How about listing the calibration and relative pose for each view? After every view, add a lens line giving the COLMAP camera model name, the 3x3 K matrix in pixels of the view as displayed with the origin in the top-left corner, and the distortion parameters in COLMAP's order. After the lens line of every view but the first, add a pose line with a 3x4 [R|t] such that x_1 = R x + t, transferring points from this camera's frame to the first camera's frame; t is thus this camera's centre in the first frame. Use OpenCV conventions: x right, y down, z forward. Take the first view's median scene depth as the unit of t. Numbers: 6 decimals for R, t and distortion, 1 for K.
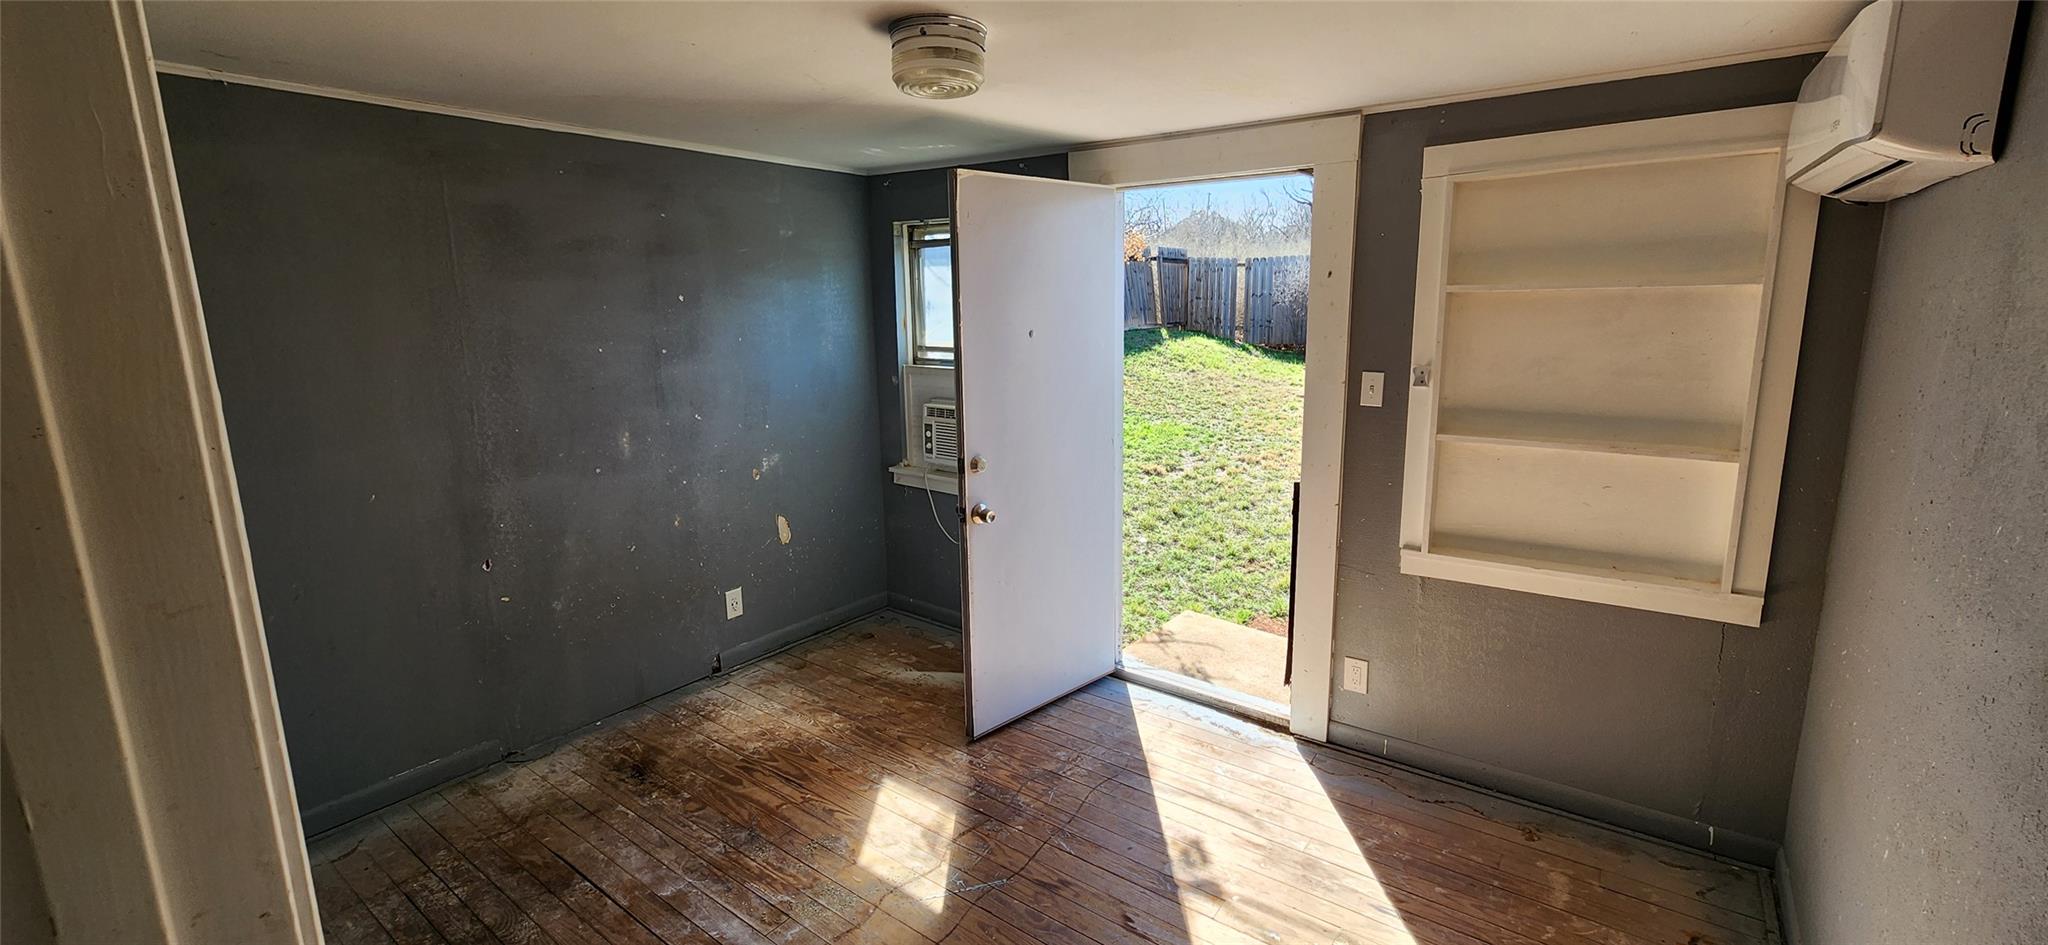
lens RADIAL K [[849.9, 0, 1026.5], [0, 849.9, 465.0], [0, 0, 1]] dist [-0.004746, -0.000116]
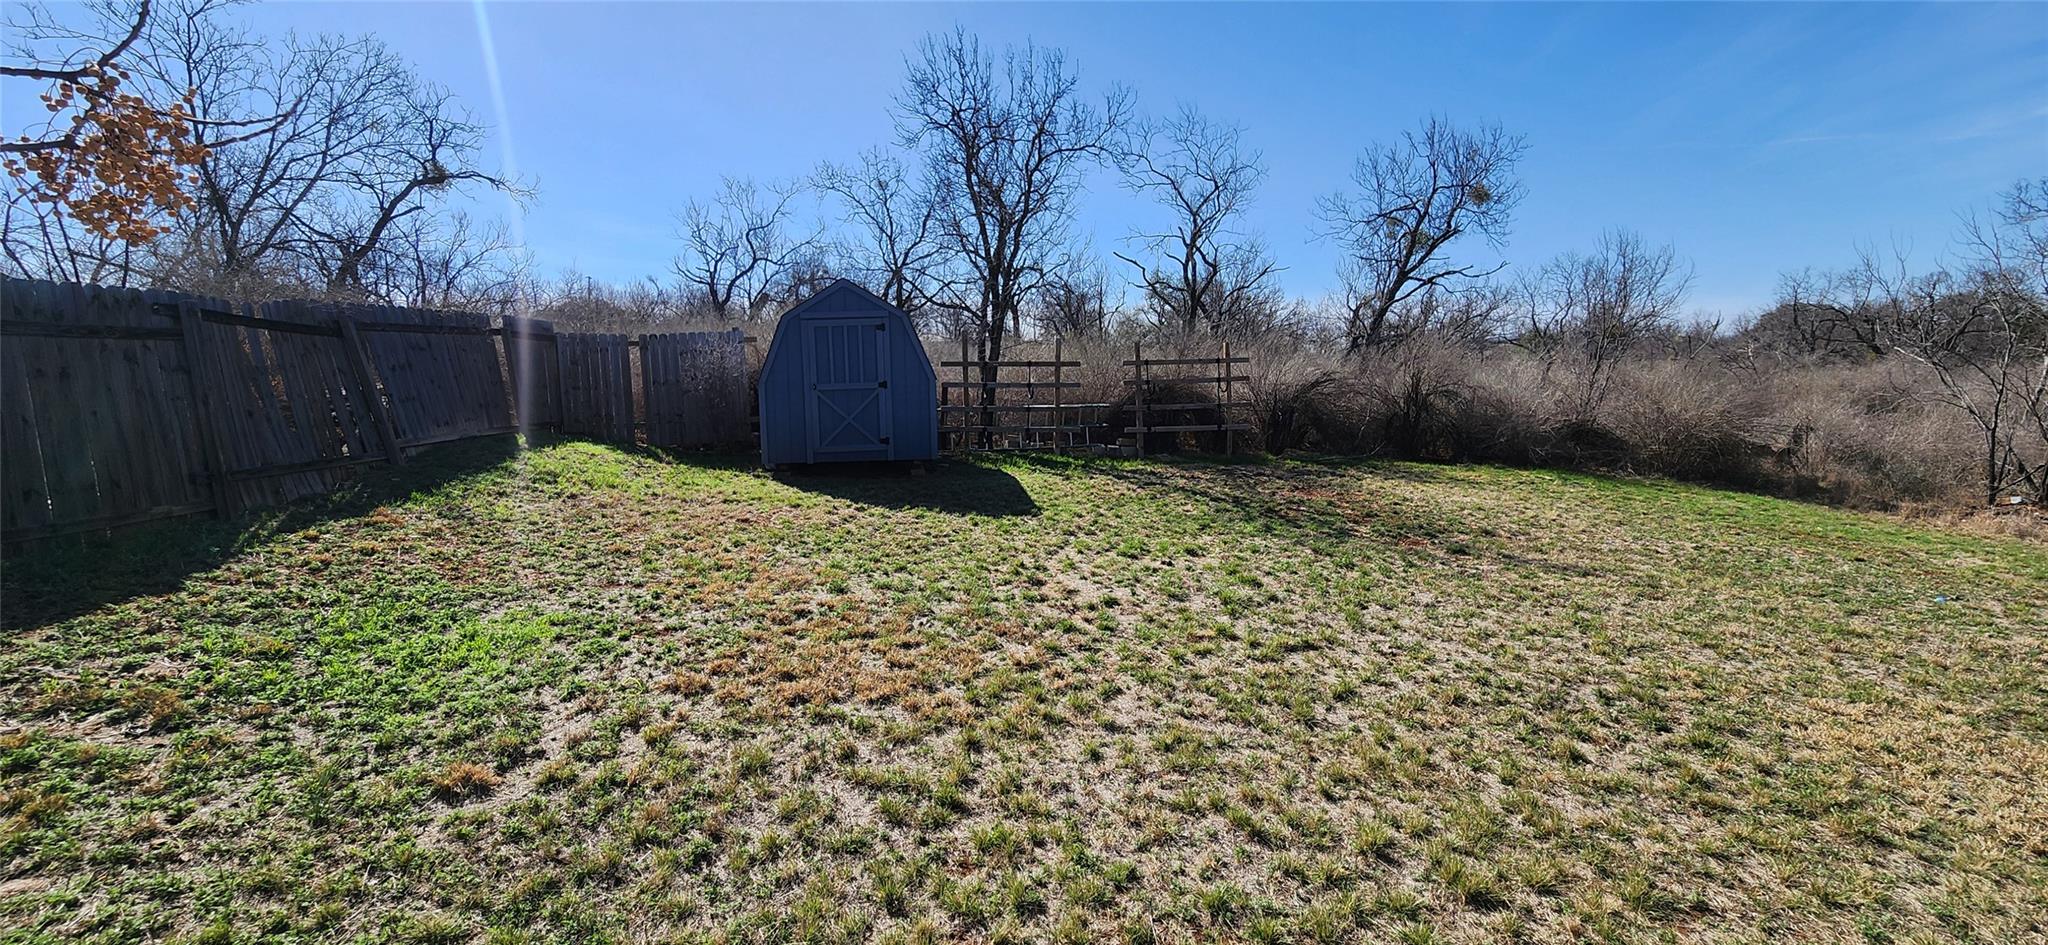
lens RADIAL K [[849.9, 0, 1011.3], [0, 849.9, 464.7], [0, 0, 1]] dist [-0.004746, -0.000116]
pose [[0.792992, -0.074075, 0.604712, 0.089950], [0.137293, 0.988777, -0.058918, -0.063642], [-0.593560, 0.129744, 0.794262, 0.354129]]
